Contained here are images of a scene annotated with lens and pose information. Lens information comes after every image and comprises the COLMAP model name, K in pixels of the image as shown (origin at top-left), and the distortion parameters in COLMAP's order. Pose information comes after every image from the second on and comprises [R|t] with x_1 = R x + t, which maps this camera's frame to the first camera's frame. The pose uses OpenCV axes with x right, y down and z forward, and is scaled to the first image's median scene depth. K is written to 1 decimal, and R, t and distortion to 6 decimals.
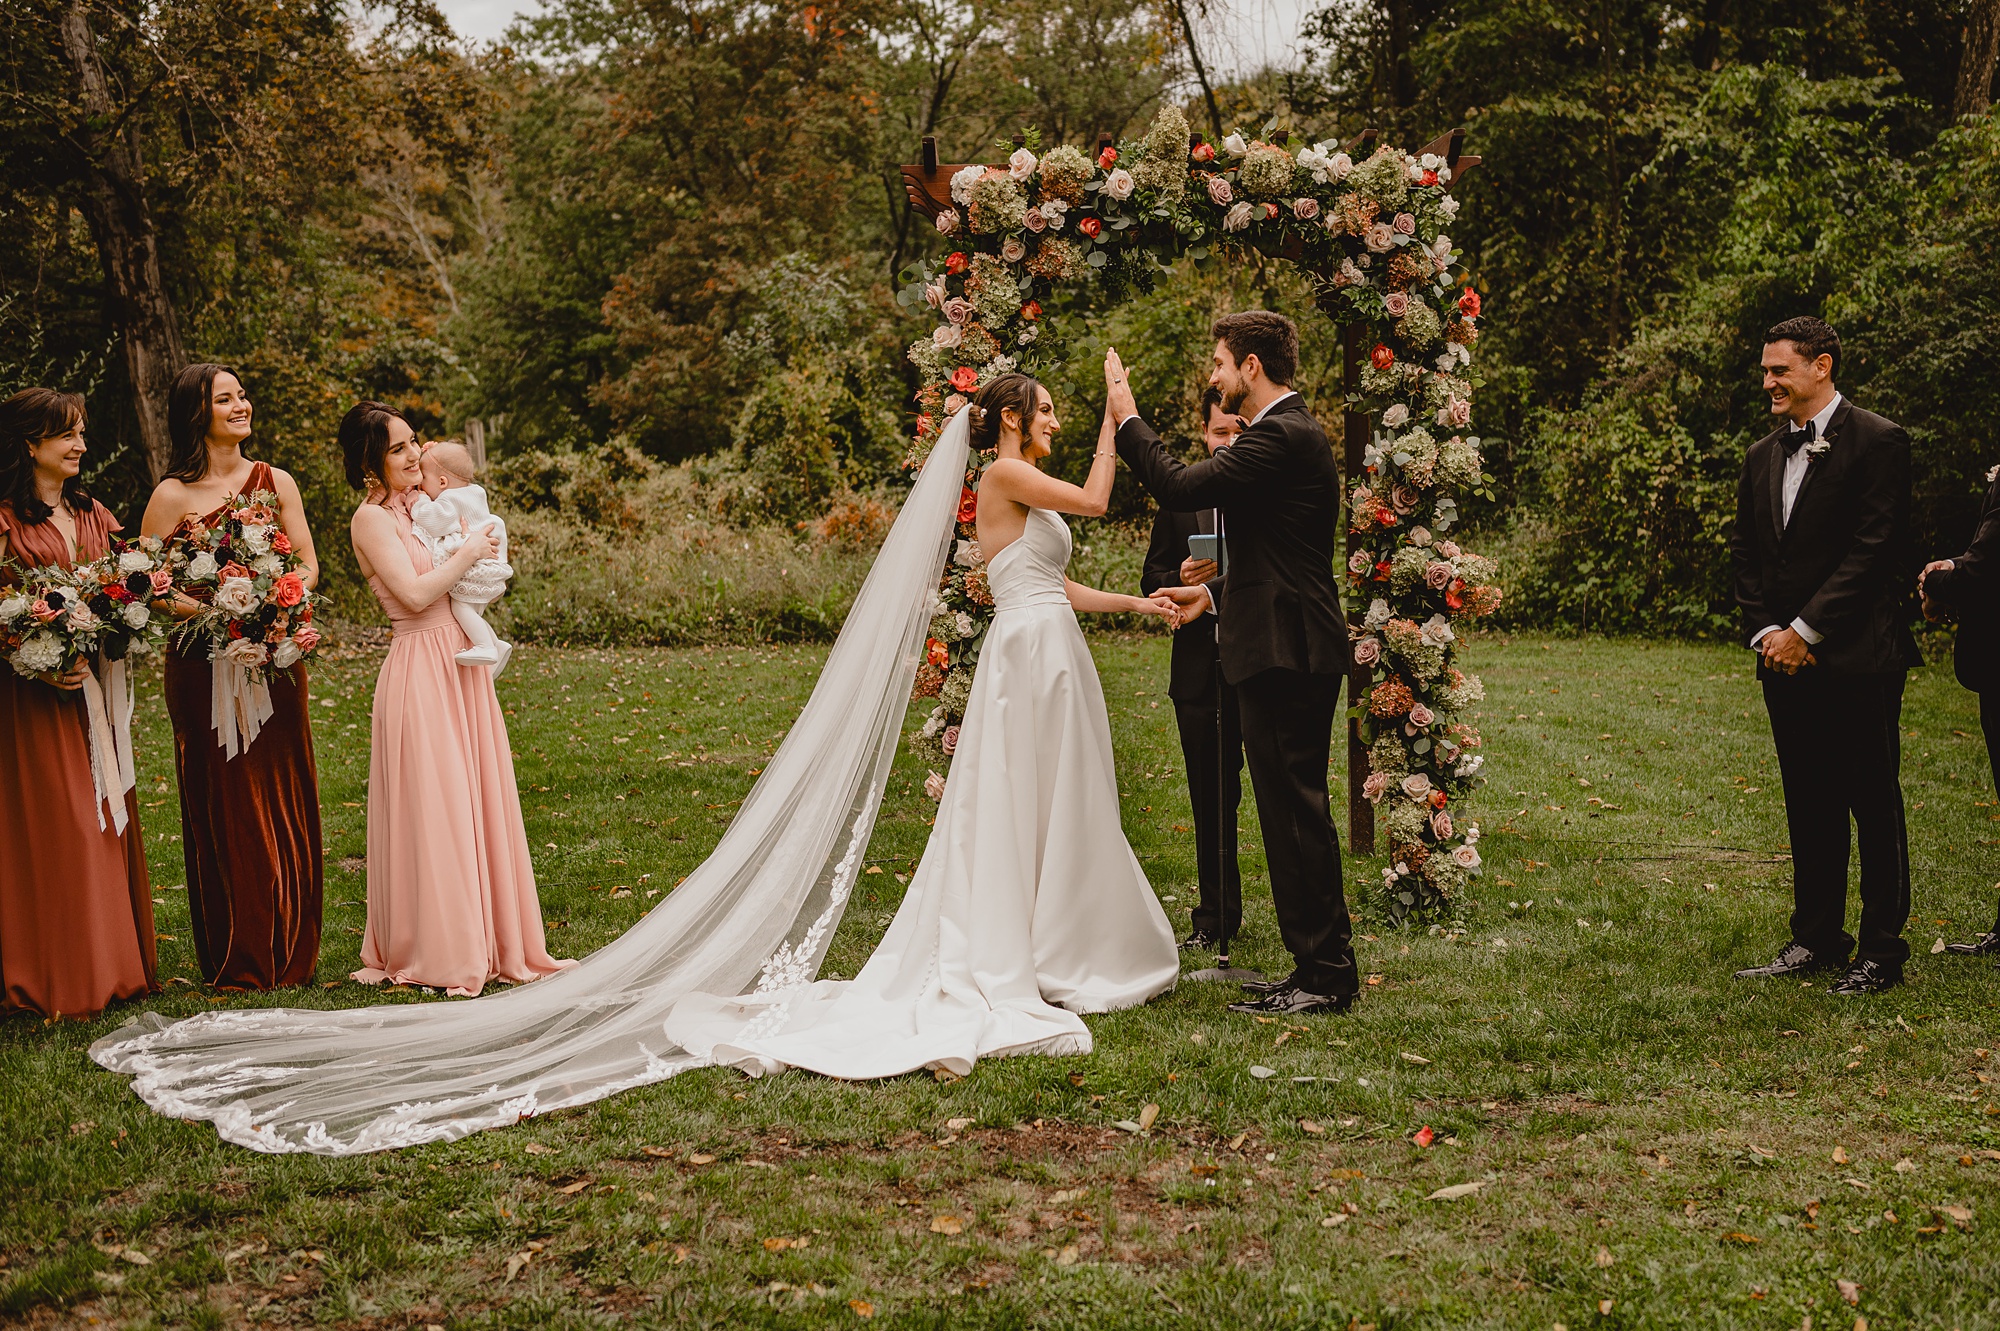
lens RADIAL K [[2078.3, 0, 1000.1], [0, 2078.3, 659.9], [0, 0, 1]] dist [0.003788, 0.000000]
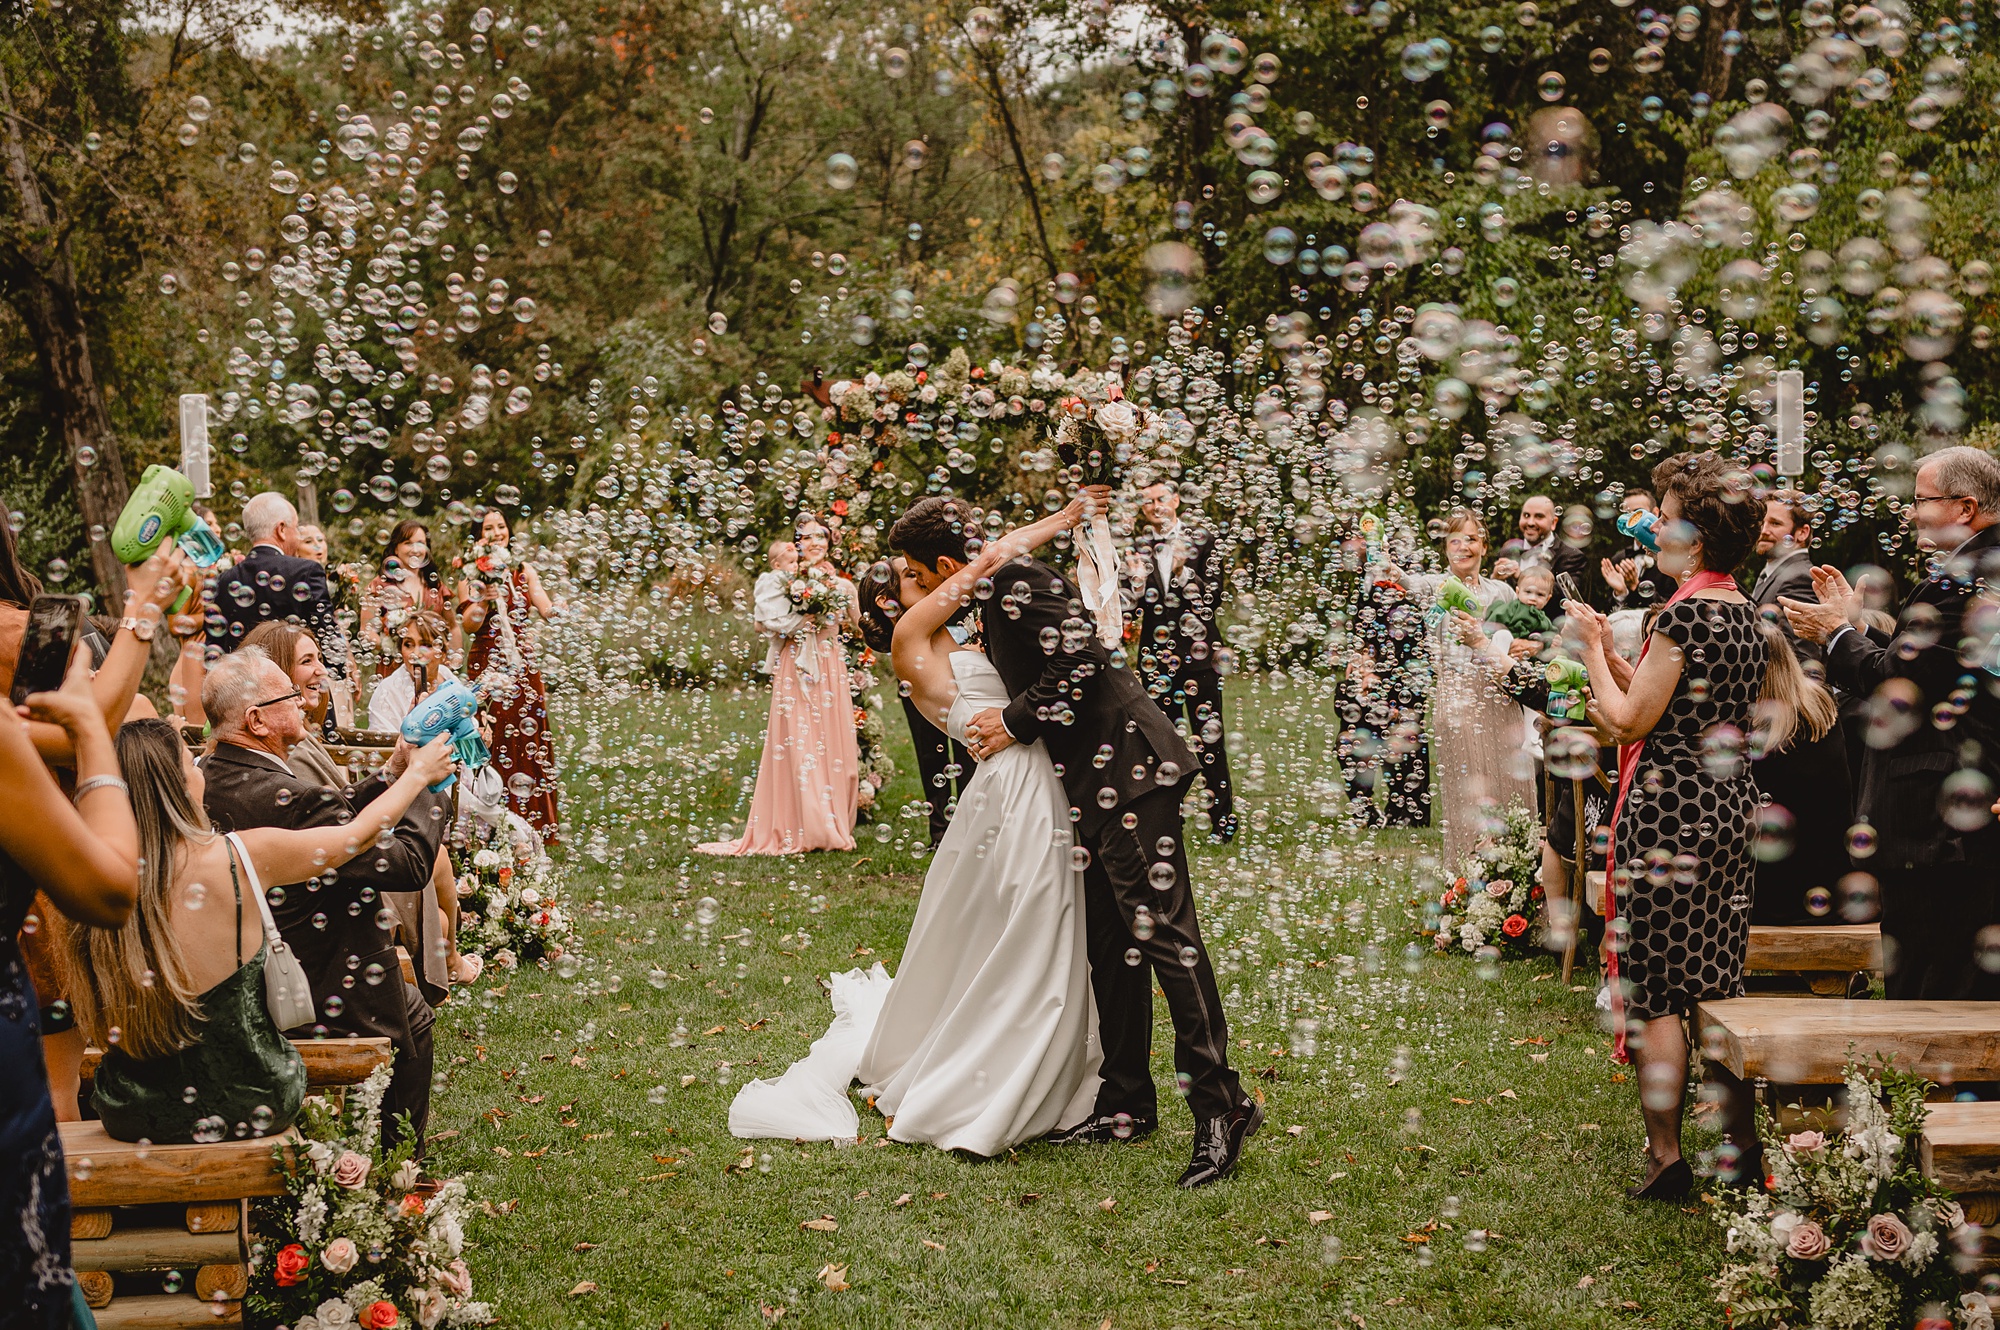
lens RADIAL K [[2078.3, 0, 997.1], [0, 2078.3, 663.8], [0, 0, 1]] dist [0.003788, 0.000000]
pose [[0.996875, -0.010369, 0.078309, -0.023301], [0.012347, 0.999616, -0.024814, 0.038720], [-0.078022, 0.025703, 0.996620, -0.713678]]
